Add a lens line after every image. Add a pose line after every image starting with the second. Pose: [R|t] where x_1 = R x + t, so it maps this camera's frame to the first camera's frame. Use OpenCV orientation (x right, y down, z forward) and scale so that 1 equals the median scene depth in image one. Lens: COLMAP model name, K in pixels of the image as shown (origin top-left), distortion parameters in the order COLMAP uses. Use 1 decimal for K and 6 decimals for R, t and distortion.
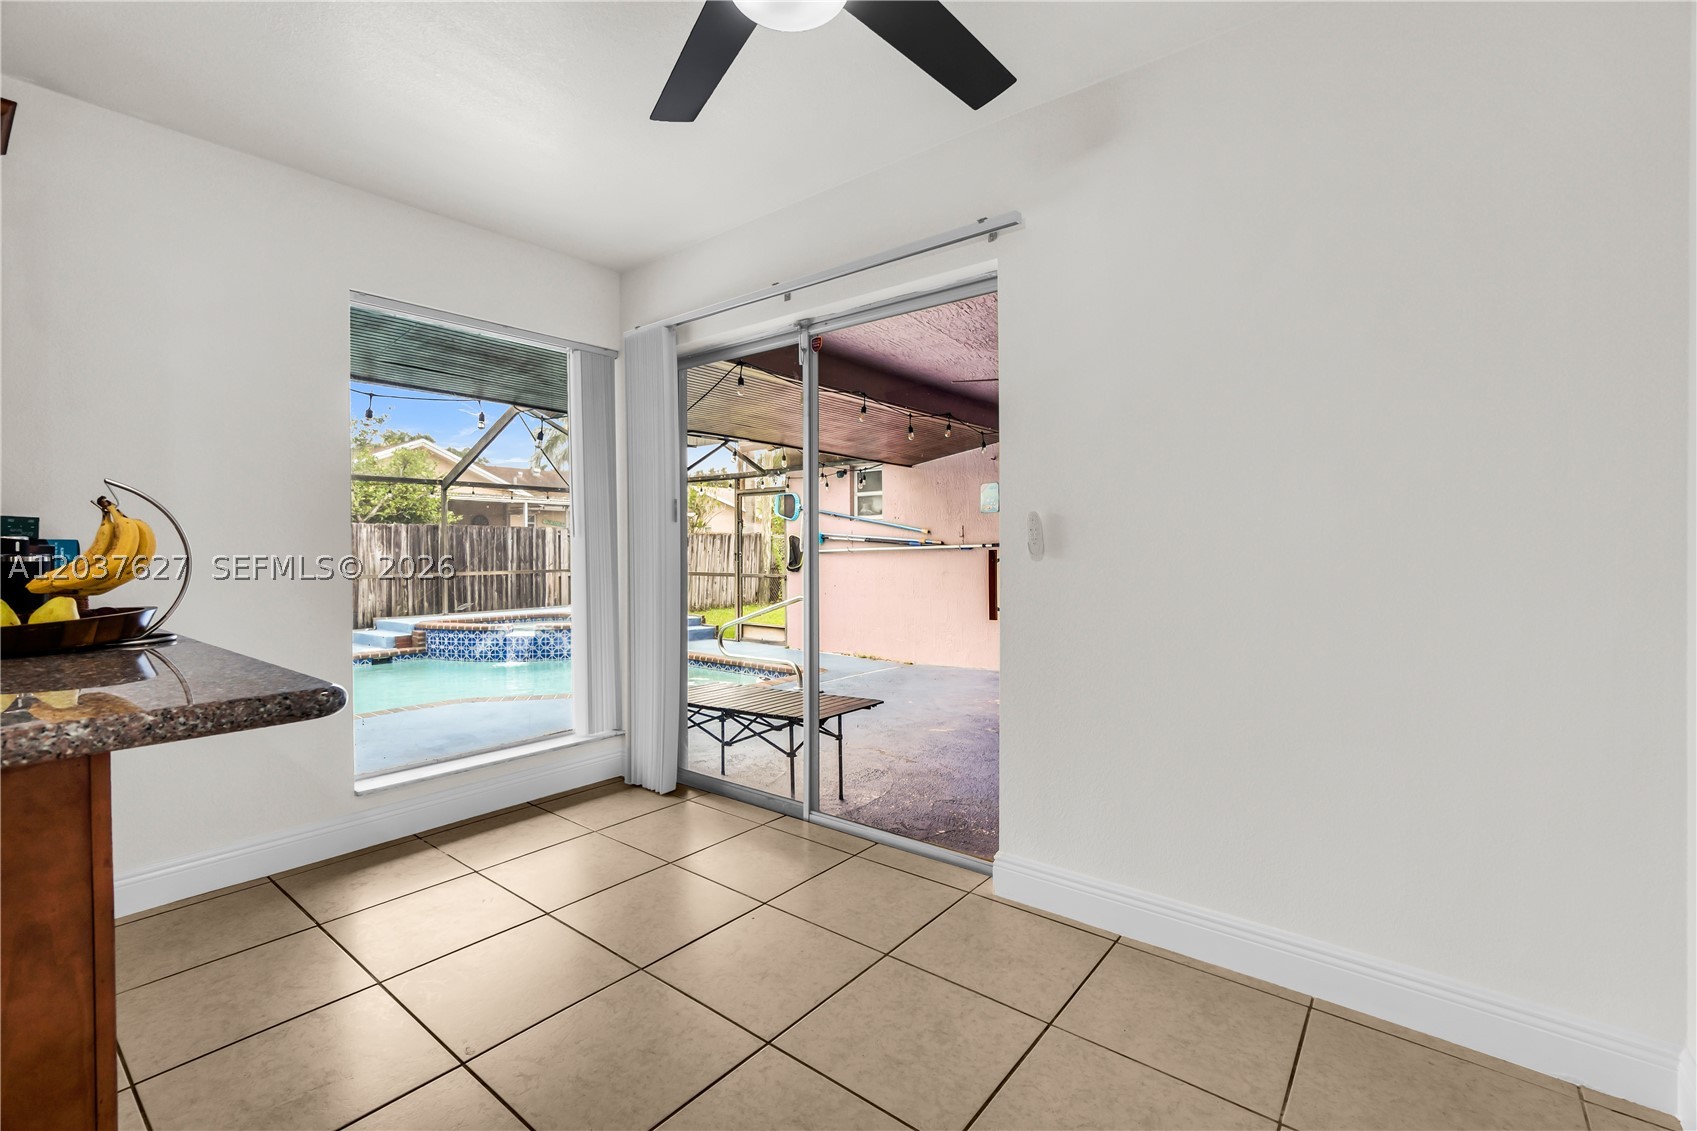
lens RADIAL K [[739.4, 0, 833.9], [0, 739.4, 552.6], [0, 0, 1]] dist [-0.005797, 0.001830]
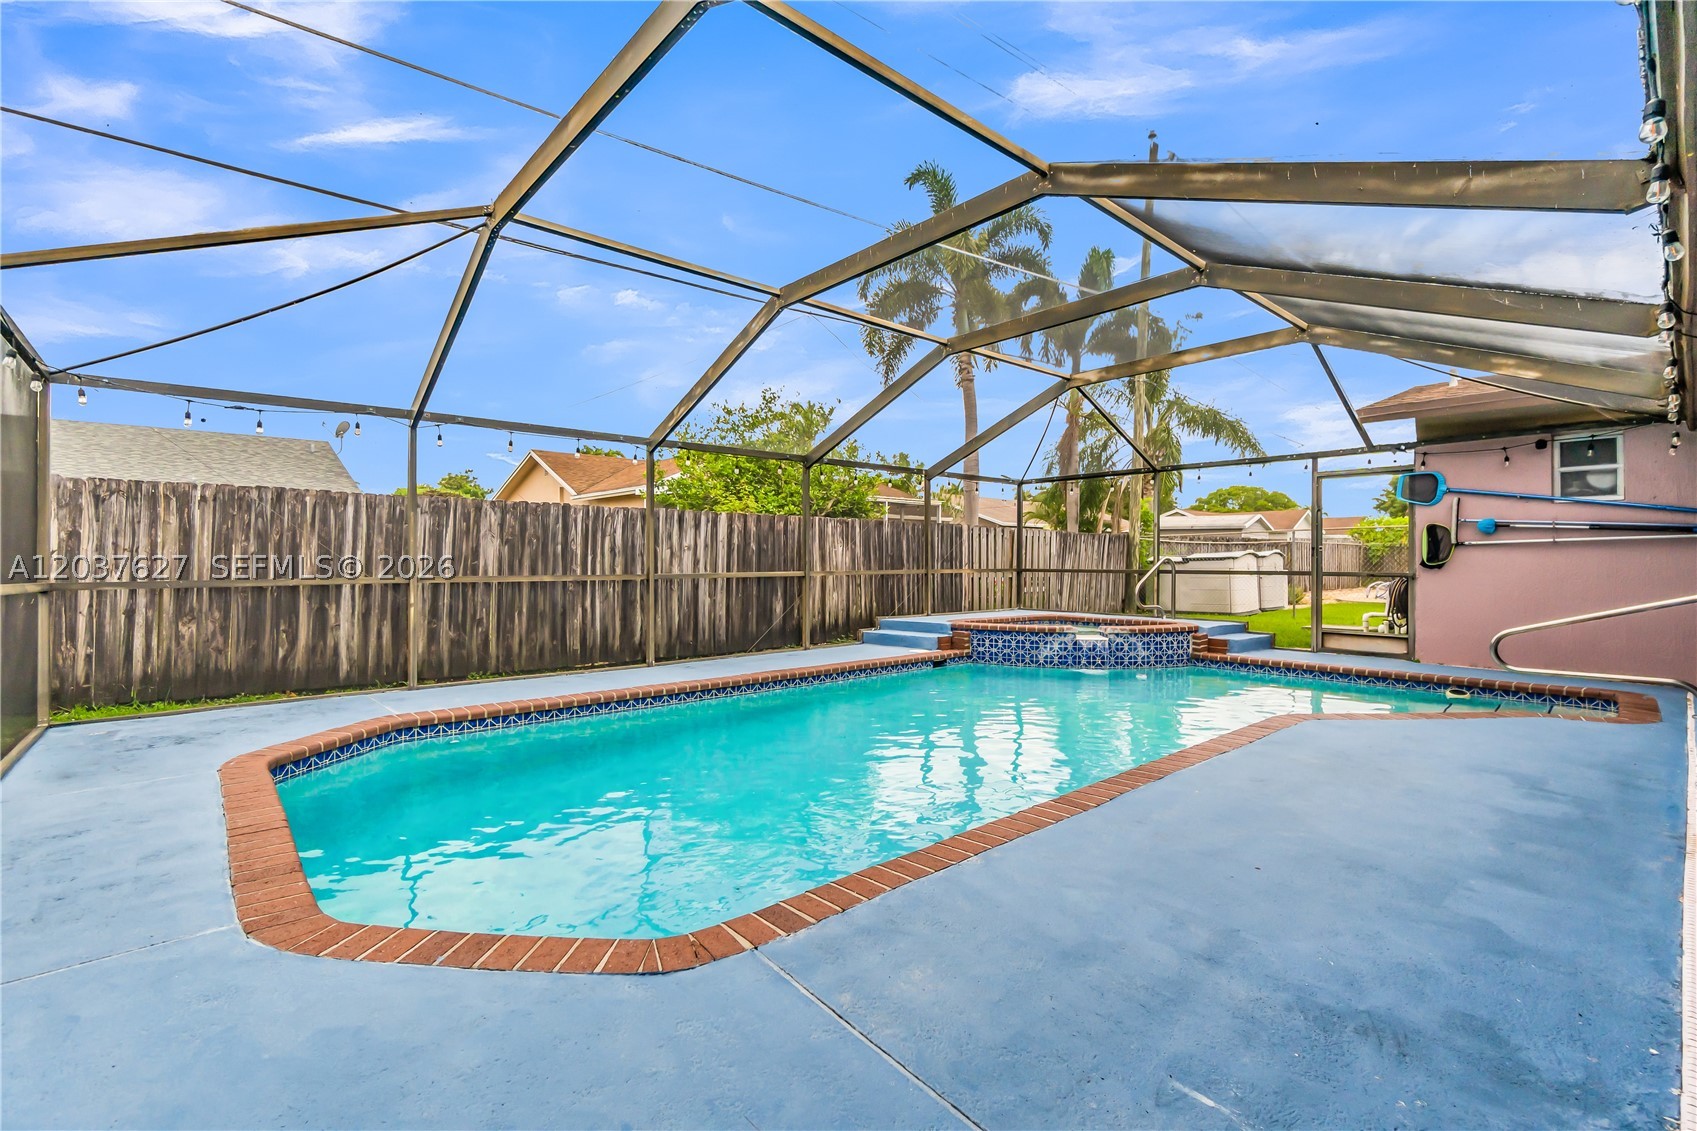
lens RADIAL K [[742.7, 0, 837.2], [0, 742.7, 552.5], [0, 0, 1]] dist [0.001448, -0.000371]
pose [[0.983897, 0.002578, -0.178720, -0.565978], [-0.005557, 0.999854, -0.016172, 0.025589], [0.178652, 0.016905, 0.983767, 0.079128]]
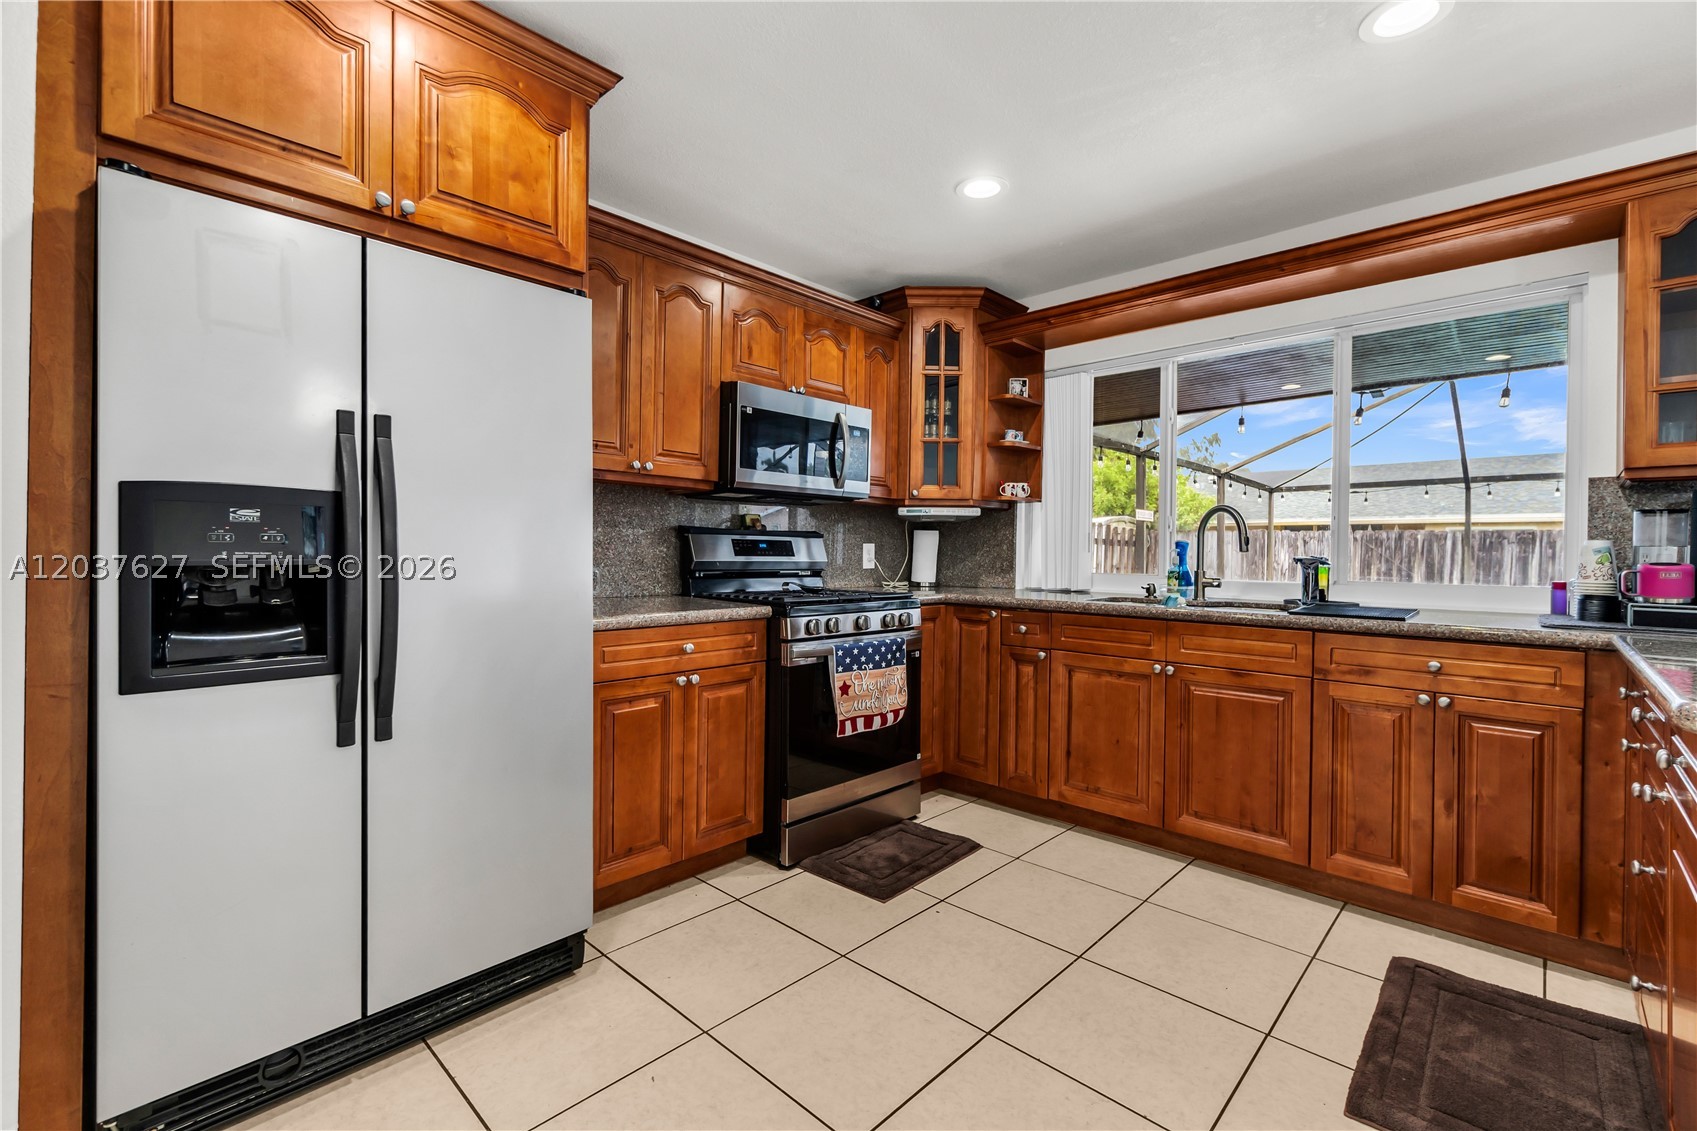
lens RADIAL K [[739.4, 0, 830.8], [0, 739.4, 555.0], [0, 0, 1]] dist [-0.005797, 0.001830]
pose [[-0.088631, 0.006075, -0.996046, -0.019621], [-0.019468, 0.999780, 0.007830, 0.000387], [0.995874, 0.020085, -0.088493, -0.081103]]
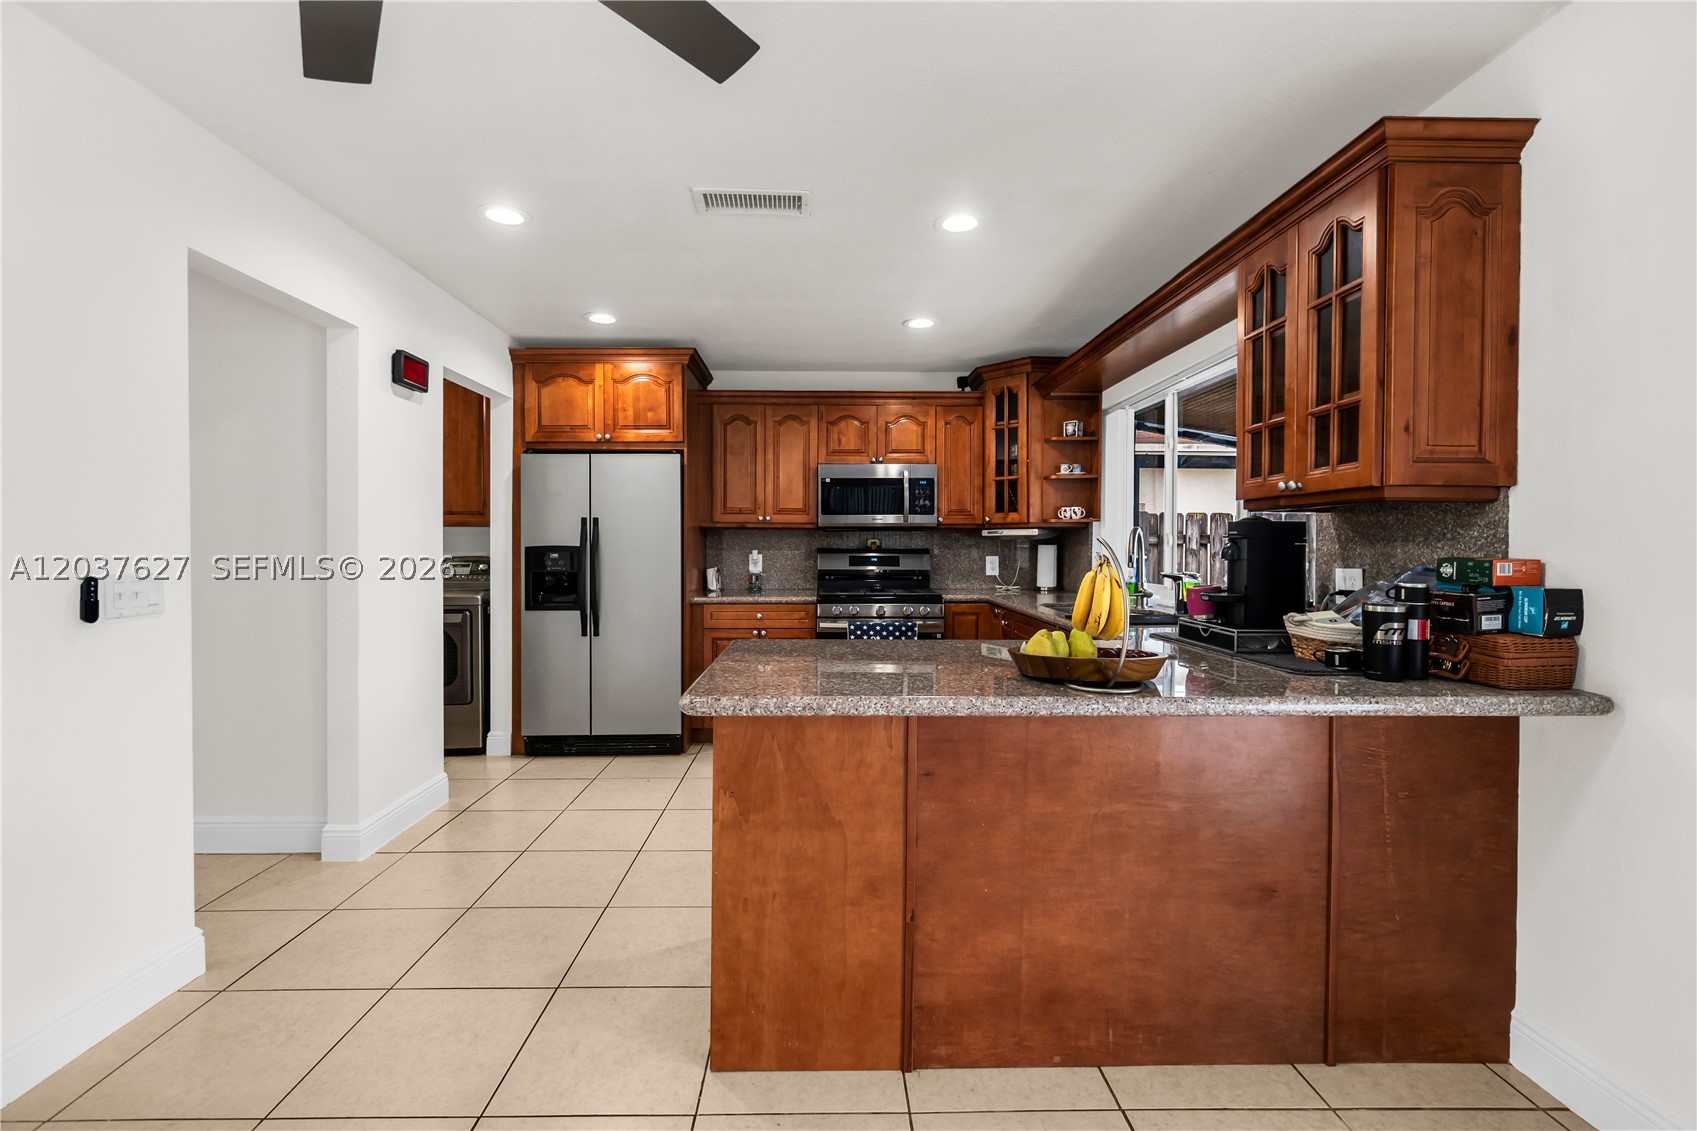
lens RADIAL K [[739.4, 0, 836.2], [0, 739.4, 553.6], [0, 0, 1]] dist [-0.005797, 0.001830]
pose [[-0.767007, 0.007995, -0.641589, 0.002805], [-0.004554, 0.999829, 0.017904, -0.014382], [0.641623, 0.016654, -0.766839, 0.249363]]
